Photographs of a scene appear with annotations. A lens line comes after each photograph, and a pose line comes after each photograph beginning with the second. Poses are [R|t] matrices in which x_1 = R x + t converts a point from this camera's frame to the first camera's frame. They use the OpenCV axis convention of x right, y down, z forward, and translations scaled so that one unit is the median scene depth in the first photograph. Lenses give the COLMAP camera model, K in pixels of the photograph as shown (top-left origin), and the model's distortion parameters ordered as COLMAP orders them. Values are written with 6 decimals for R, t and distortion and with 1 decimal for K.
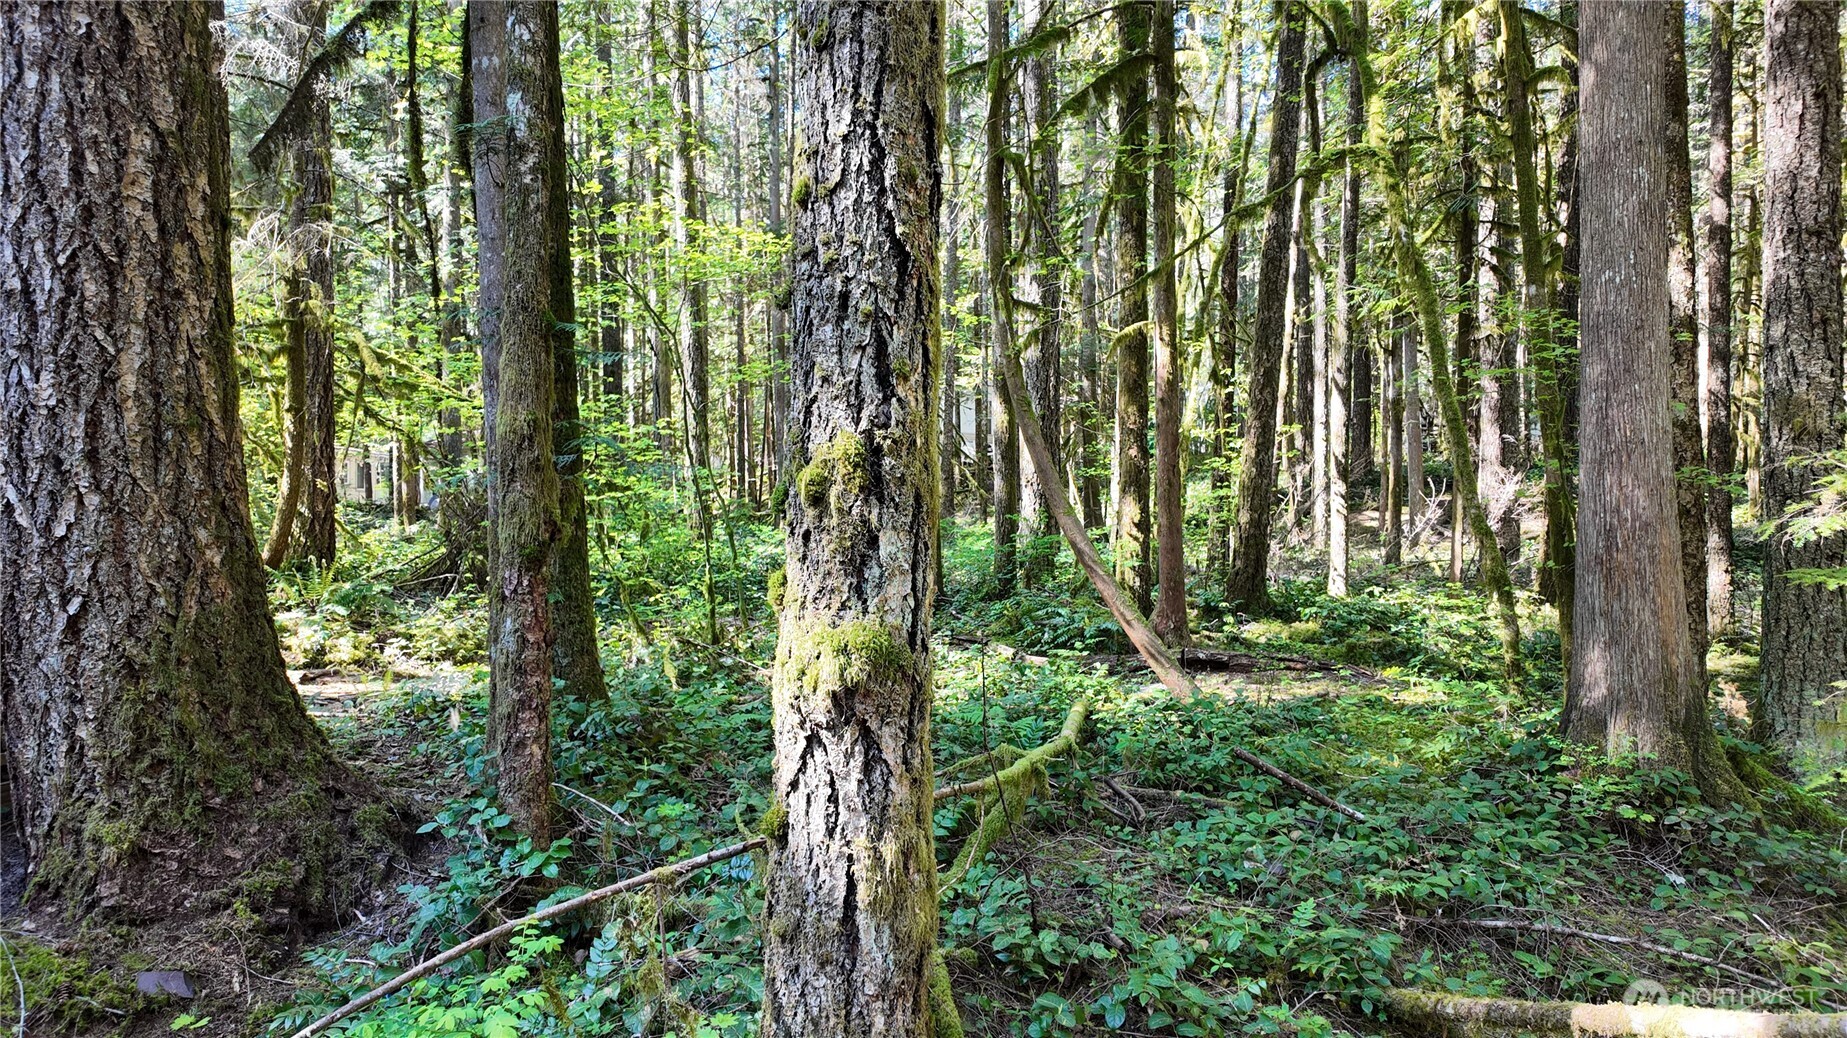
lens RADIAL K [[1092.2, 0, 932.0], [0, 1092.2, 519.0], [0, 0, 1]] dist [0.009460, -0.000907]
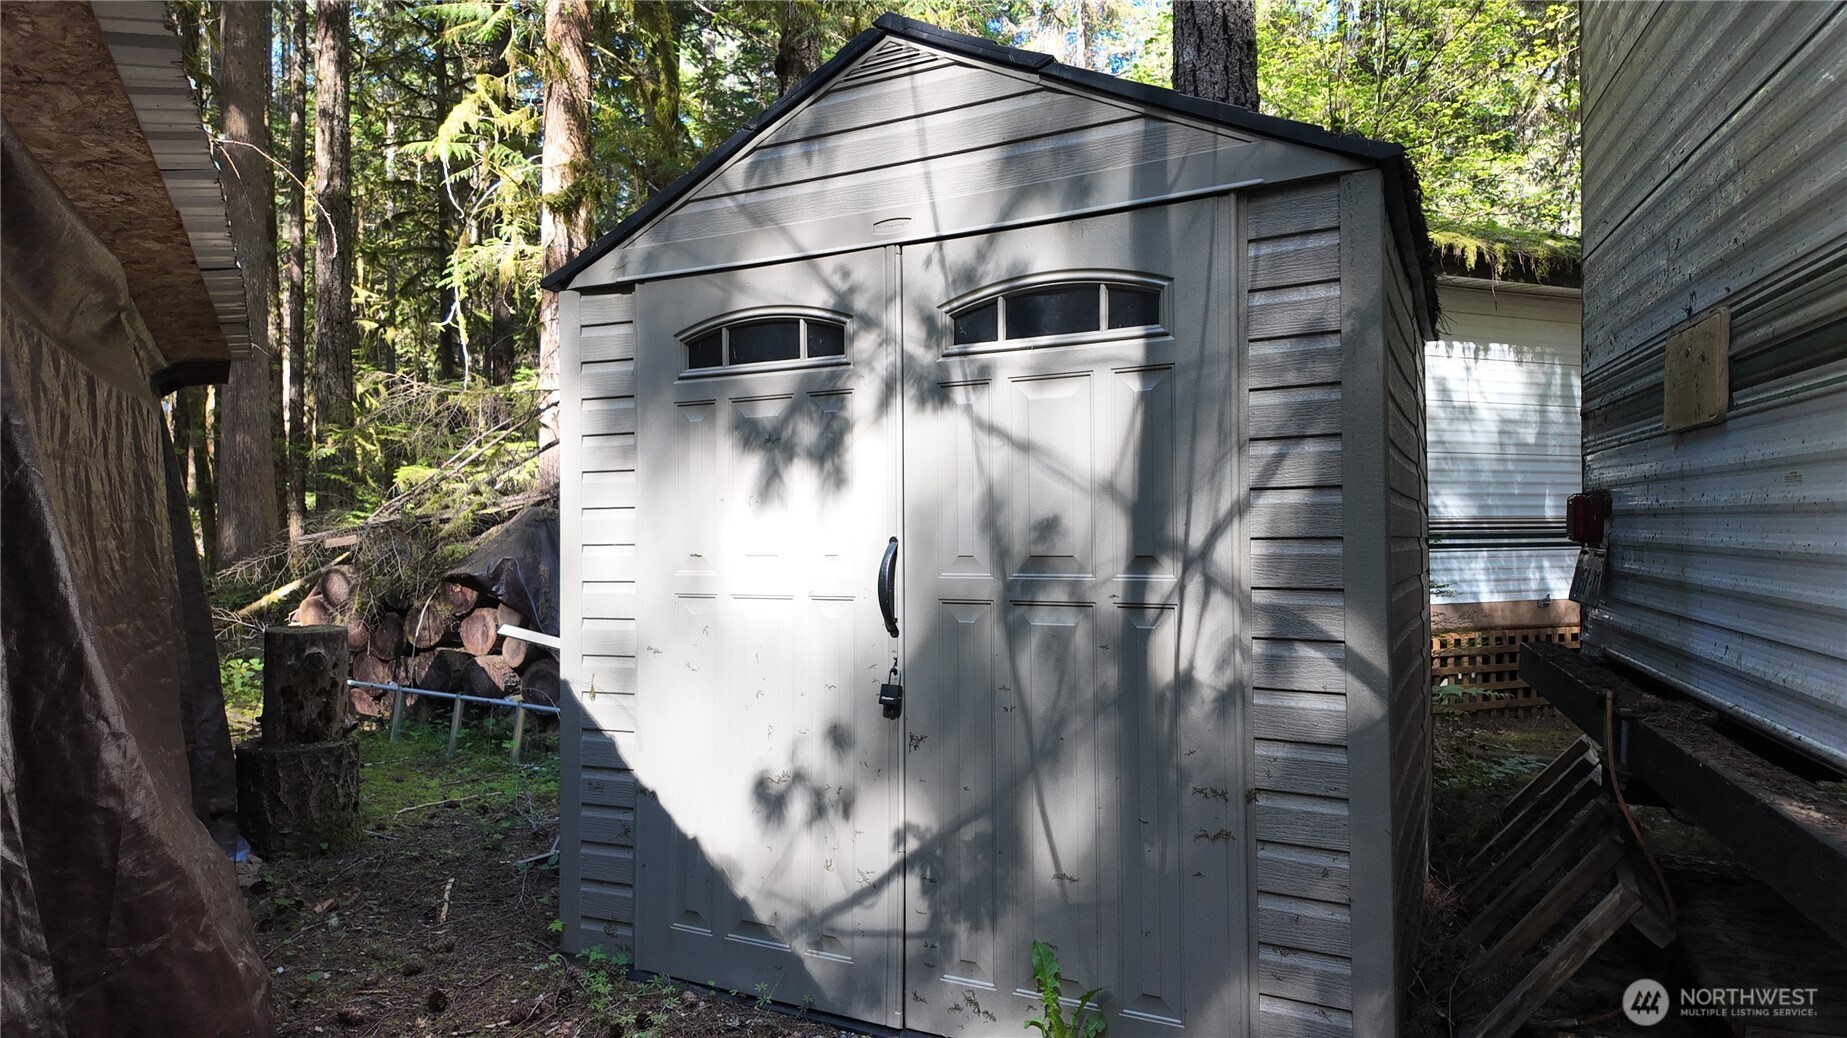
lens RADIAL K [[1073.6, 0, 922.5], [0, 1073.6, 520.9], [0, 0, 1]] dist [0.062770, -0.053937]
pose [[0.417231, 0.001709, 0.908799, -0.462214], [0.004582, 0.999982, -0.003984, 0.092924], [-0.908789, 0.005827, 0.417215, -0.659875]]
